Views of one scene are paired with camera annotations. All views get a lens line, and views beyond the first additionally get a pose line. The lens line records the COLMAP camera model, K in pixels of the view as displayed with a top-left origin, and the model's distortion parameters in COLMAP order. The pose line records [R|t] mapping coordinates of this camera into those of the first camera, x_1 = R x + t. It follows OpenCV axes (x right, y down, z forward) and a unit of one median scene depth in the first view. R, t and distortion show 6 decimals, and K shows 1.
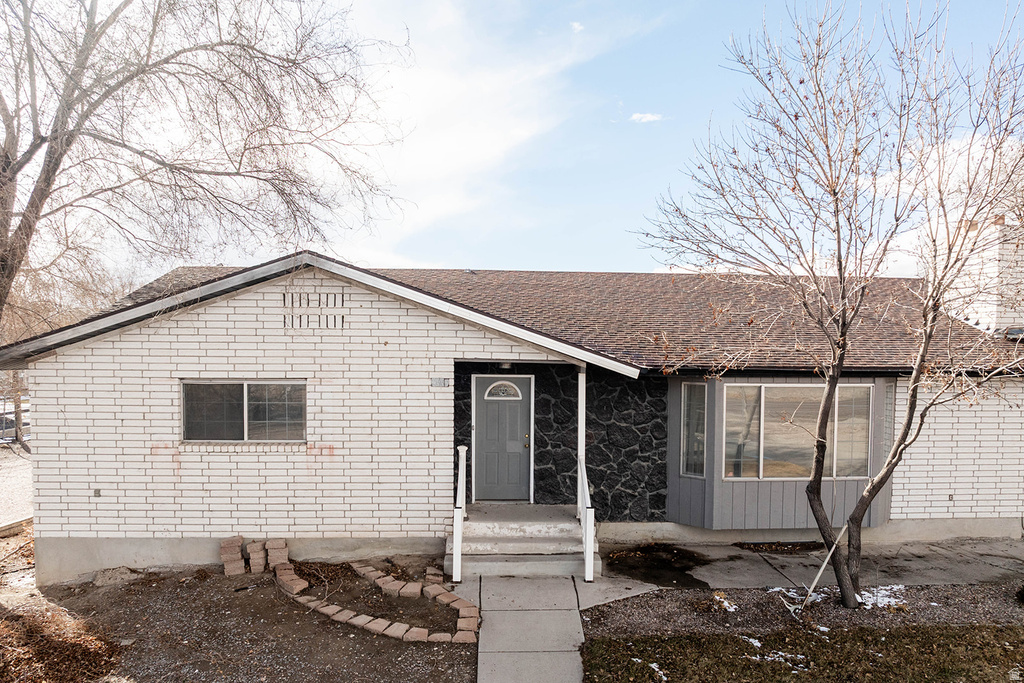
lens RADIAL K [[735.5, 0, 529.0], [0, 735.5, 382.7], [0, 0, 1]] dist [-0.037271, -0.004380]
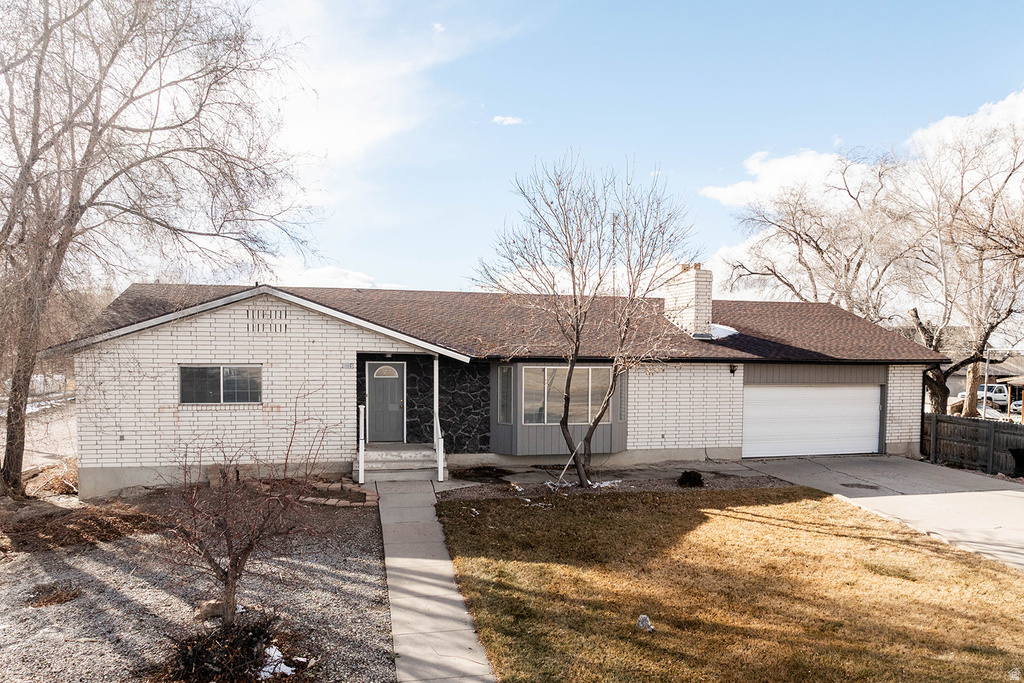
lens RADIAL K [[735.5, 0, 527.3], [0, 735.5, 382.3], [0, 0, 1]] dist [-0.037271, -0.004380]
pose [[0.983125, -0.006709, 0.182813, -0.028389], [0.006533, 0.999977, 0.001561, 0.036434], [-0.182819, -0.000341, 0.983147, -0.668442]]
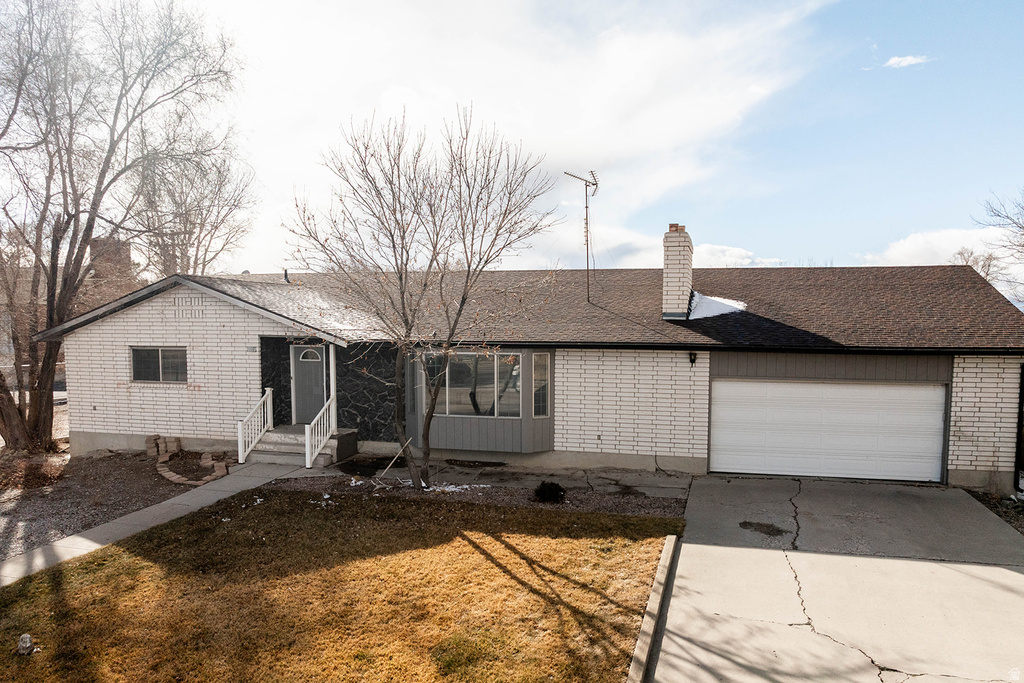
lens RADIAL K [[735.5, 0, 530.7], [0, 735.5, 400.2], [0, 0, 1]] dist [-0.037271, -0.004380]
pose [[0.950387, 0.030261, -0.309596, 1.018700], [-0.010982, 0.997901, 0.063827, 0.002076], [0.310877, -0.057260, 0.948724, -0.402144]]
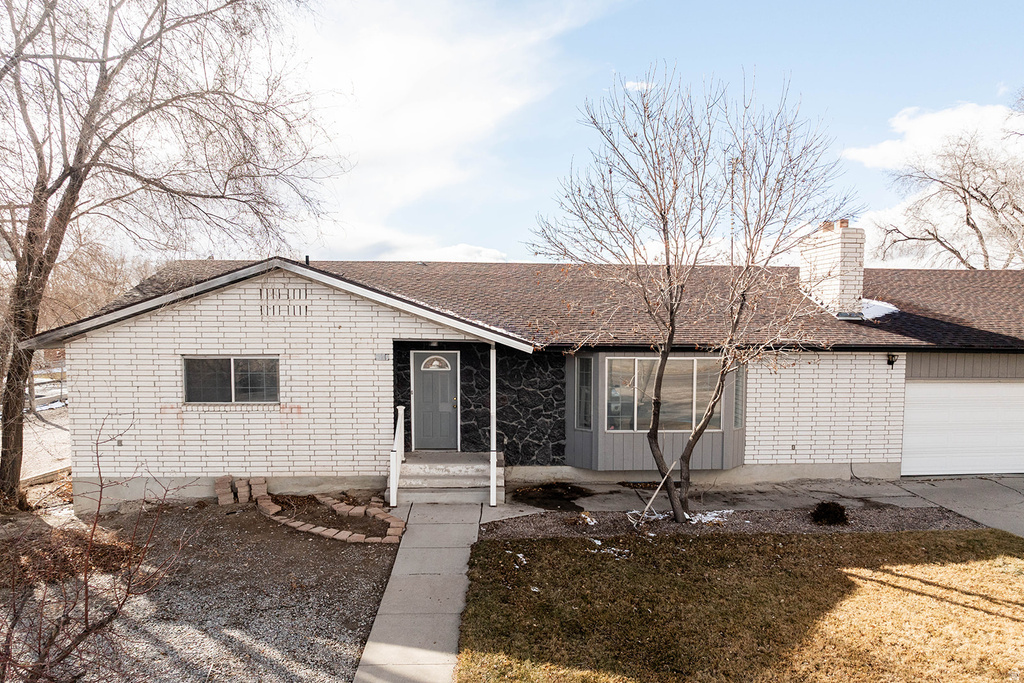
lens RADIAL K [[735.5, 0, 527.5], [0, 735.5, 387.1], [0, 0, 1]] dist [-0.037271, -0.004380]
pose [[0.999971, -0.003422, 0.006835, 0.127911], [0.003130, 0.999097, 0.042369, -0.001396], [-0.006974, -0.042347, 0.999079, -0.303018]]
